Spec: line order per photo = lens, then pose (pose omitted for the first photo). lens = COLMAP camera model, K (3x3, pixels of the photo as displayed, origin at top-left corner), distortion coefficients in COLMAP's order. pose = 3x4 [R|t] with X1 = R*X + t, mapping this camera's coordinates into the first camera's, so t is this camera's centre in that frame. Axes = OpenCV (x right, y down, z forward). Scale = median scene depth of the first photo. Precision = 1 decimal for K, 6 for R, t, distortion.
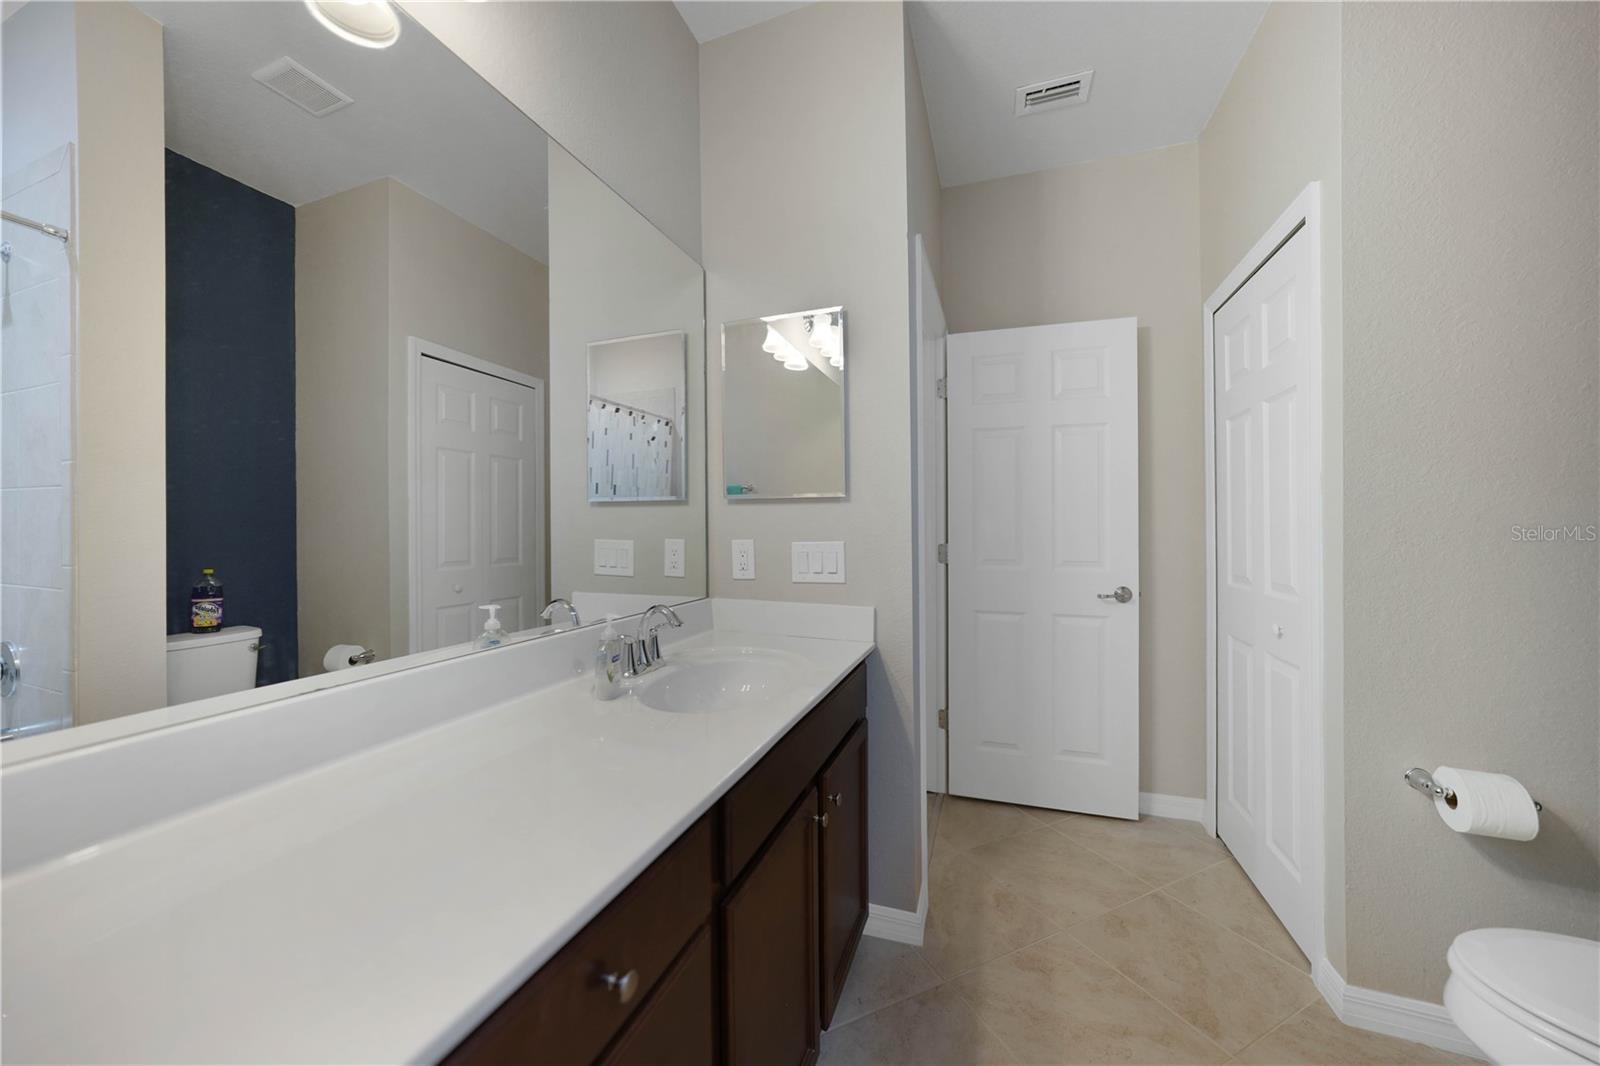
lens RADIAL K [[565.0, 0, 802.4], [0, 565.0, 520.7], [0, 0, 1]] dist [-0.015750, 0.000643]
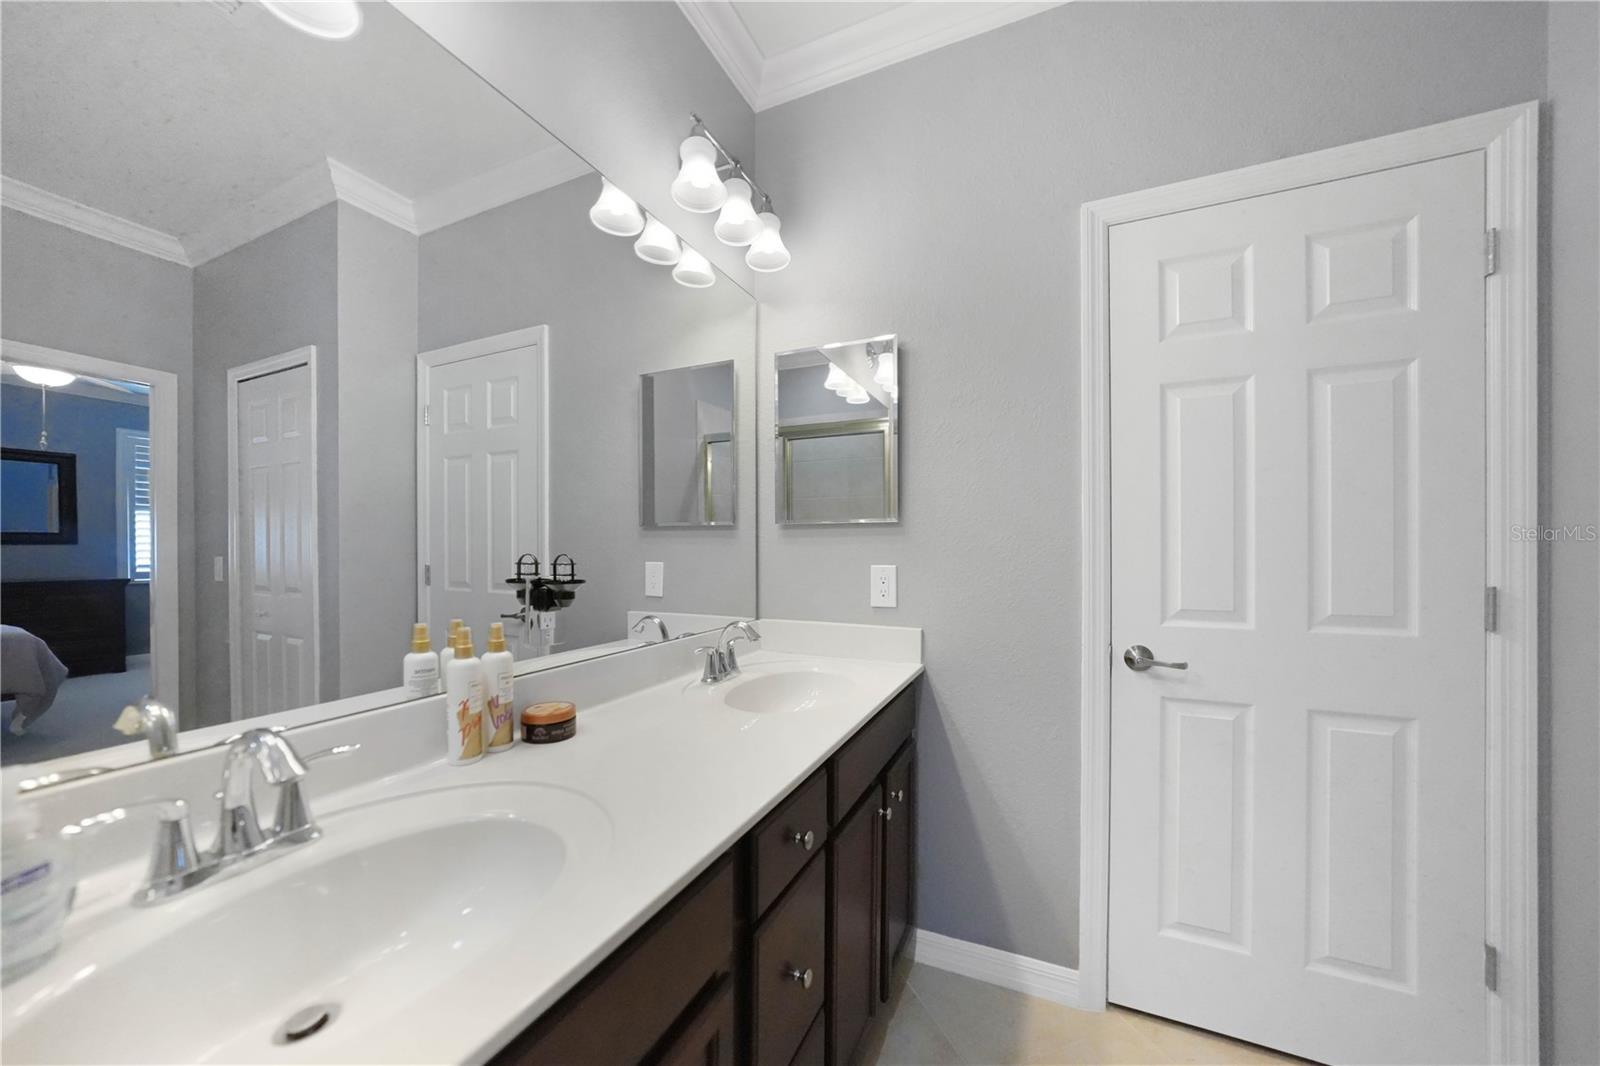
lens RADIAL K [[565.0, 0, 799.3], [0, 565.0, 546.5], [0, 0, 1]] dist [-0.015750, 0.000643]
pose [[0.996459, -0.003349, -0.084012, -0.035770], [0.003811, 0.999978, 0.005338, -0.002336], [0.083992, -0.005639, 0.996450, -0.105464]]
